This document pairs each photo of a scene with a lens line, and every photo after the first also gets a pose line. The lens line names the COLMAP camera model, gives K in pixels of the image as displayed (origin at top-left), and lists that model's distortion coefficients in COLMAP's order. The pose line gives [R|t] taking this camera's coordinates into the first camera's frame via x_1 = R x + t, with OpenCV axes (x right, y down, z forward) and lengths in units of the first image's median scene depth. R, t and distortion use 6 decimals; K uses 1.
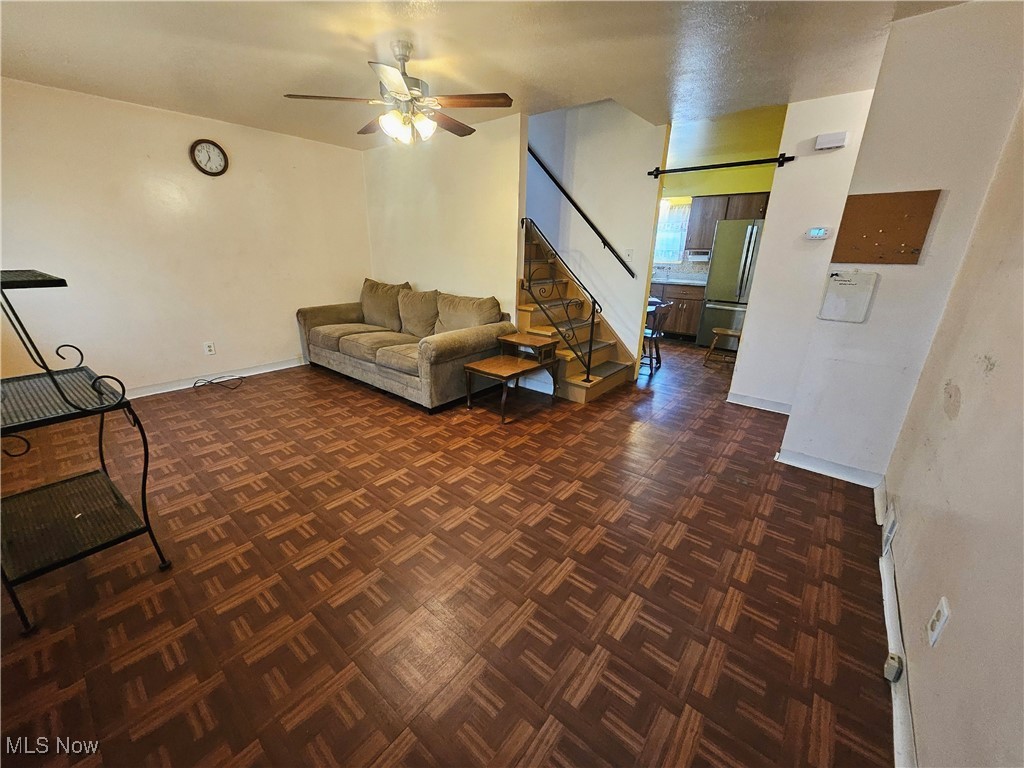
lens RADIAL K [[404.9, 0, 510.0], [0, 404.9, 384.0], [0, 0, 1]] dist [0.000888, -0.000847]
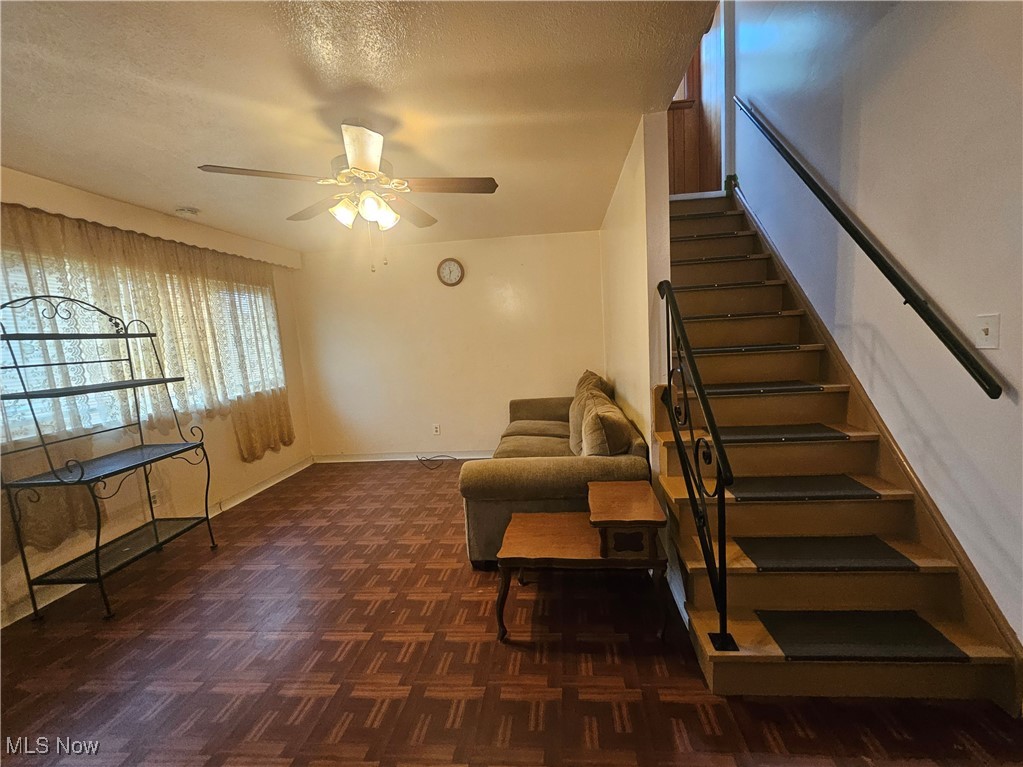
lens RADIAL K [[423.6, 0, 517.9], [0, 423.6, 386.7], [0, 0, 1]] dist [-0.000840, -0.000049]
pose [[0.559039, 0.055073, -0.827310, 0.406662], [-0.199051, 0.977526, -0.069433, -0.183777], [0.804894, 0.203493, 0.557438, 0.533975]]
